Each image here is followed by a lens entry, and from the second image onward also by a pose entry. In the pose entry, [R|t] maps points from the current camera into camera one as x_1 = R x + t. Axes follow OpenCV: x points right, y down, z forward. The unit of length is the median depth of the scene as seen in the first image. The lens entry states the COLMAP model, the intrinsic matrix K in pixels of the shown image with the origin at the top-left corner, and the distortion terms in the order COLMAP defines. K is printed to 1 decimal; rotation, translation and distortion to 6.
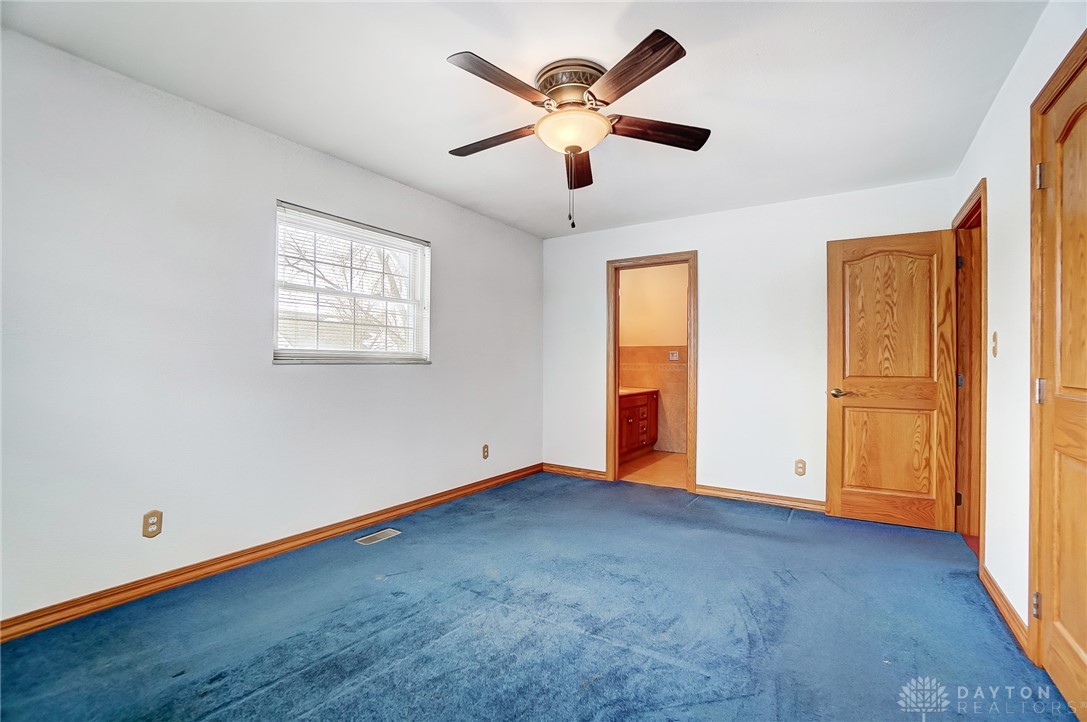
lens RADIAL K [[482.7, 0, 543.2], [0, 482.7, 357.7], [0, 0, 1]] dist [-0.051097, 0.020132]
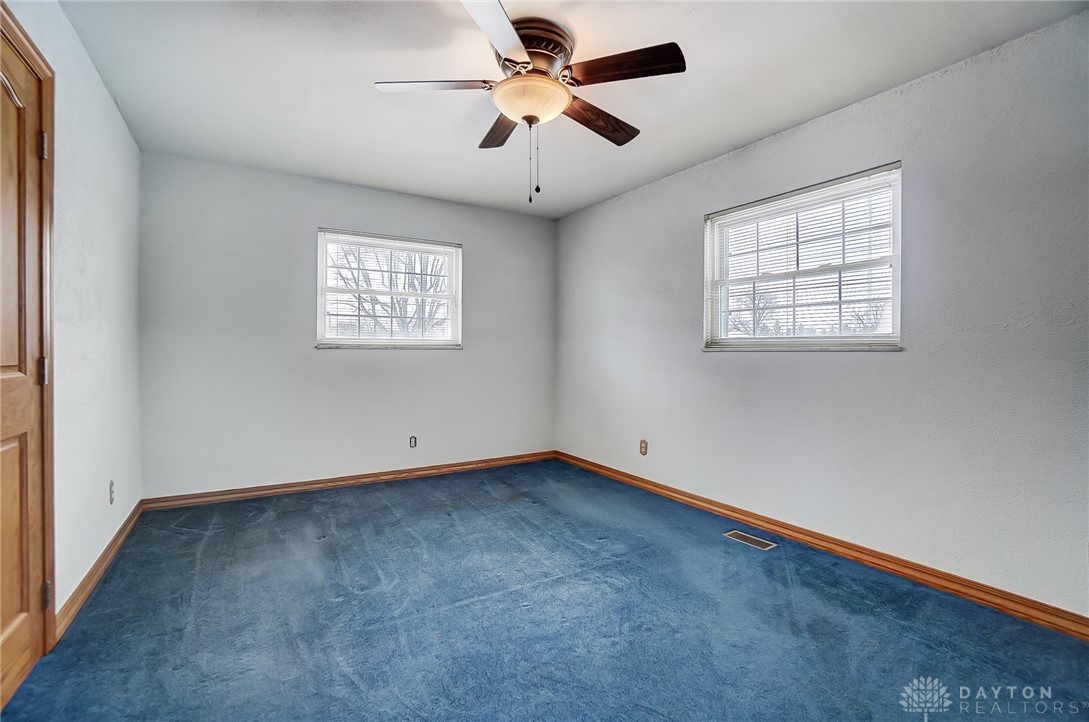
lens RADIAL K [[483.6, 0, 544.2], [0, 483.6, 357.7], [0, 0, 1]] dist [-0.051097, 0.020132]
pose [[-0.413852, -0.002182, -0.910341, 0.670648], [0.001458, 0.999994, -0.003060, 0.029805], [0.910343, -0.002593, -0.413847, 1.058044]]
